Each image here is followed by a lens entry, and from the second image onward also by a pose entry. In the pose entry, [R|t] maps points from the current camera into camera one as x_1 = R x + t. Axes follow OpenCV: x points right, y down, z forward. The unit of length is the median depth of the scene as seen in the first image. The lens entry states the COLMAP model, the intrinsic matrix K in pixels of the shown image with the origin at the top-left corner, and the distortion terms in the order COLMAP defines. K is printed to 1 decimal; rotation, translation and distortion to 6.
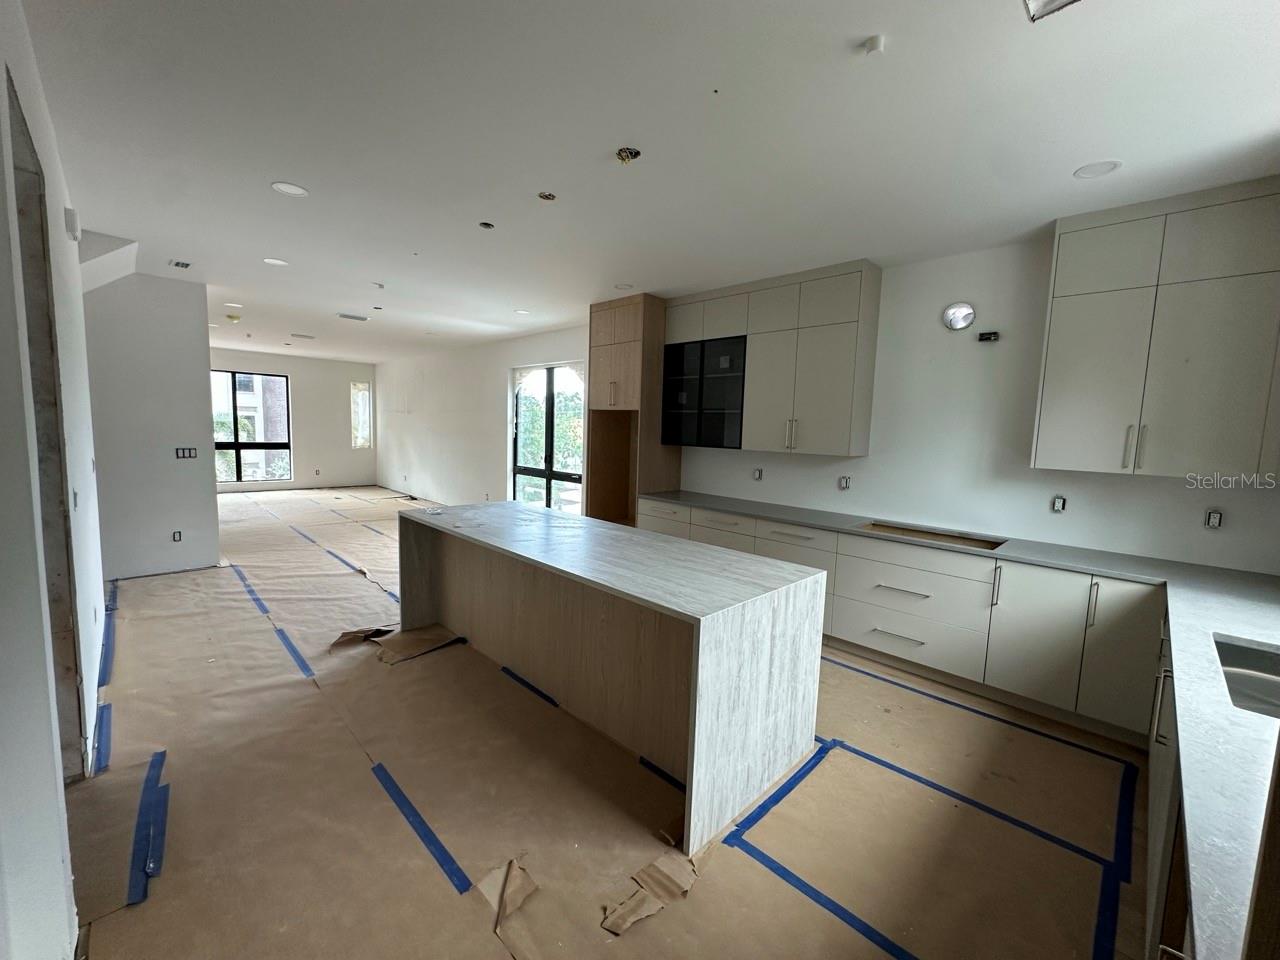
lens RADIAL K [[513.7, 0, 640.0], [0, 513.7, 480.0], [0, 0, 1]] dist [-0.002909, 0.000091]
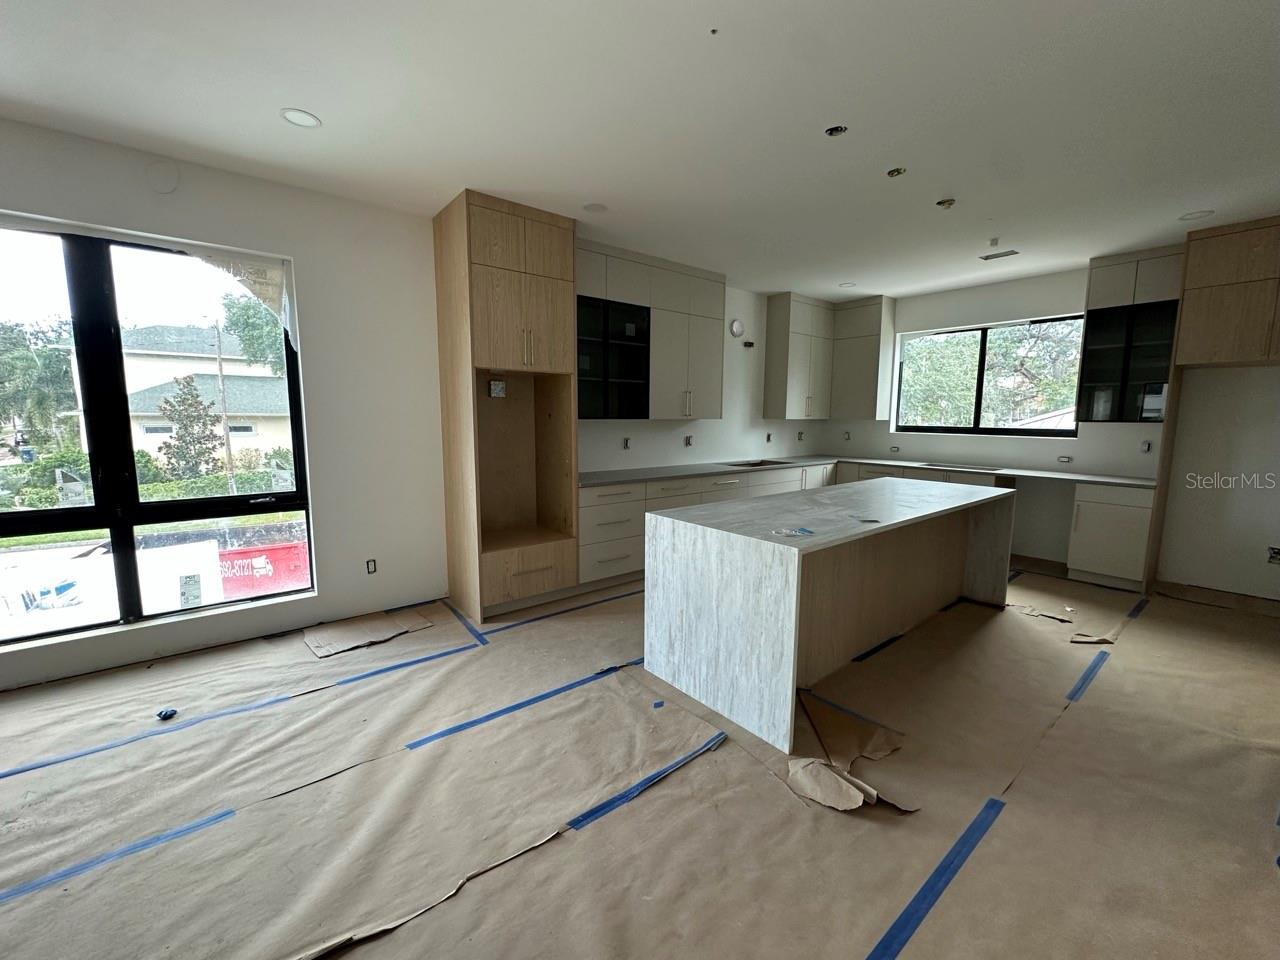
lens RADIAL K [[513.7, 0, 640.0], [0, 513.7, 480.0], [0, 0, 1]] dist [-0.002909, 0.000091]
pose [[0.108470, -0.158570, 0.981371, -0.815559], [0.097207, 0.984157, 0.148276, -0.091081], [-0.989336, 0.079312, 0.122166, 0.871385]]
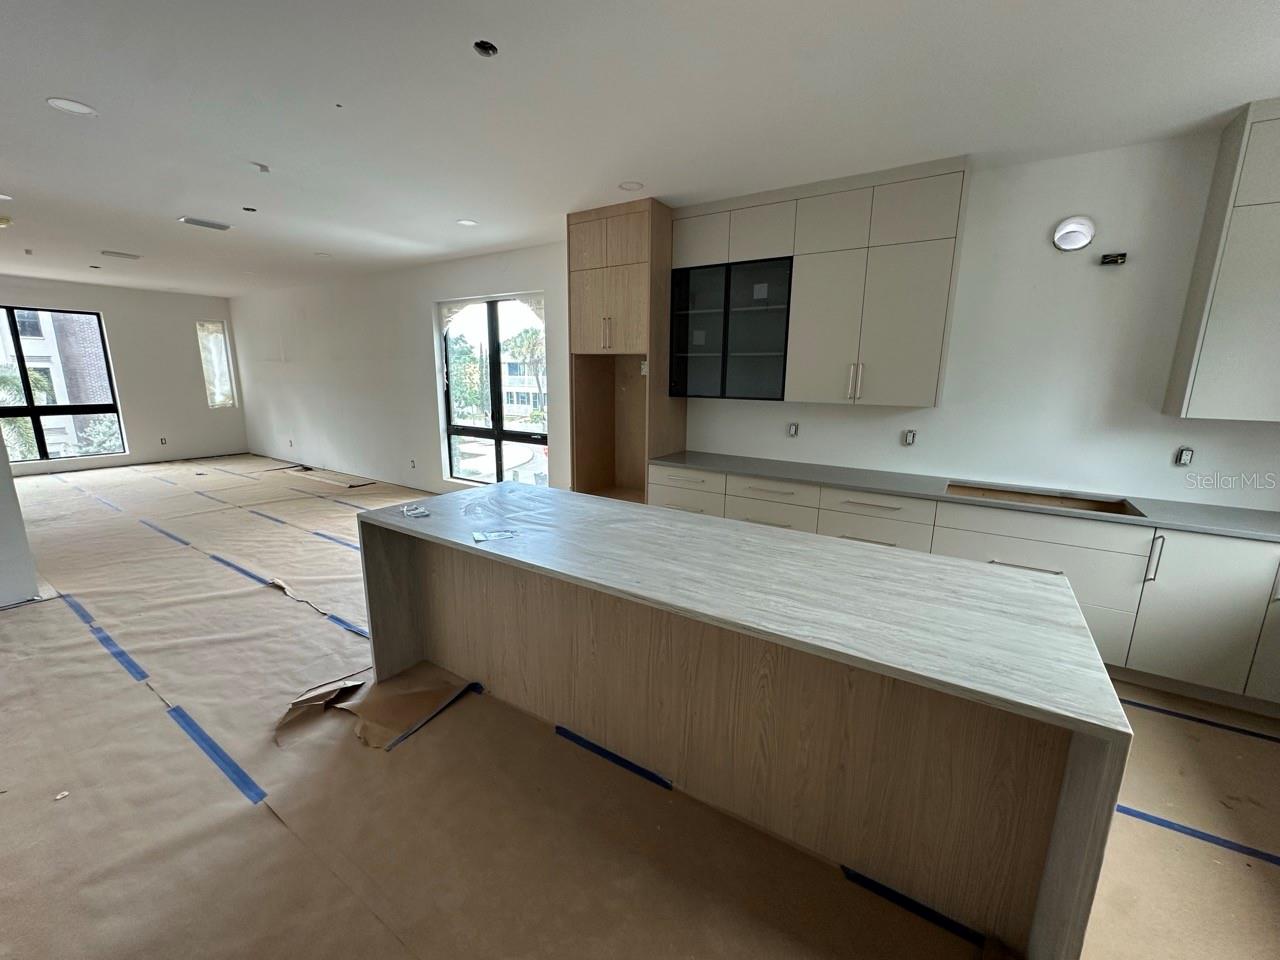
lens RADIAL K [[513.7, 0, 640.0], [0, 513.7, 480.0], [0, 0, 1]] dist [-0.002909, 0.000091]
pose [[0.978558, -0.061816, 0.196476, -0.190950], [0.040263, 0.992908, 0.111861, -0.034288], [-0.201997, -0.101551, 0.974107, 0.225498]]
